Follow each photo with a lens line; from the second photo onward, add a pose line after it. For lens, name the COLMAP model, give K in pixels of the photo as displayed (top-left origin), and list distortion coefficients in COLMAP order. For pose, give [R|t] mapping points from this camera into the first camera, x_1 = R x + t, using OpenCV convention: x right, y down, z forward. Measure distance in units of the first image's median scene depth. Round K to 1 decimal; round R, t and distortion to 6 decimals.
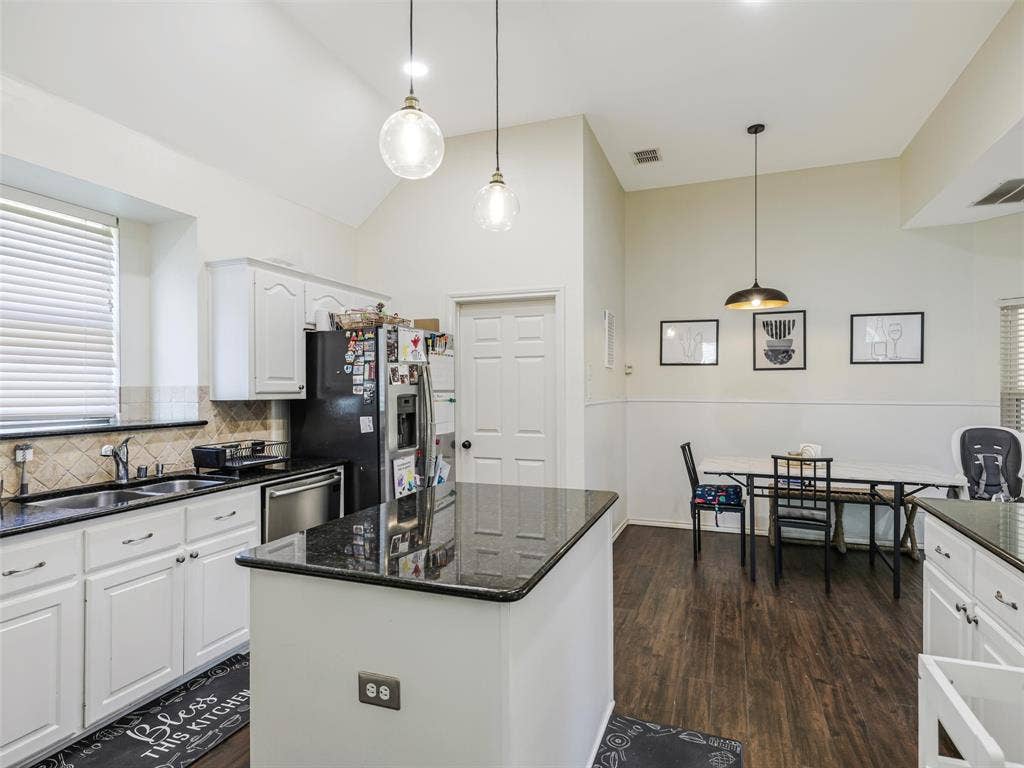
lens RADIAL K [[543.1, 0, 513.3], [0, 543.1, 391.9], [0, 0, 1]] dist [0.003956, 0.000193]
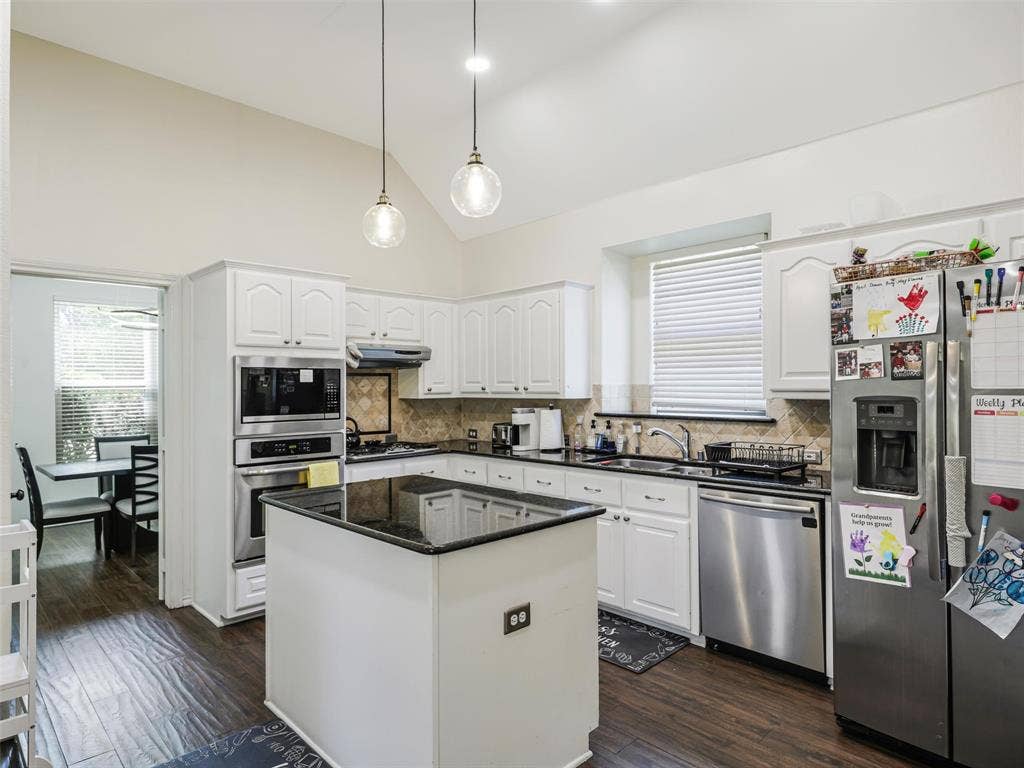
lens RADIAL K [[611.4, 0, 539.1], [0, 611.4, 384.1], [0, 0, 1]] dist [0.005145, 0.000518]
pose [[-0.400796, 0.003095, -0.916162, 0.548844], [0.004308, 0.999990, 0.001493, -0.011515], [0.916157, -0.003349, -0.400805, 0.954992]]
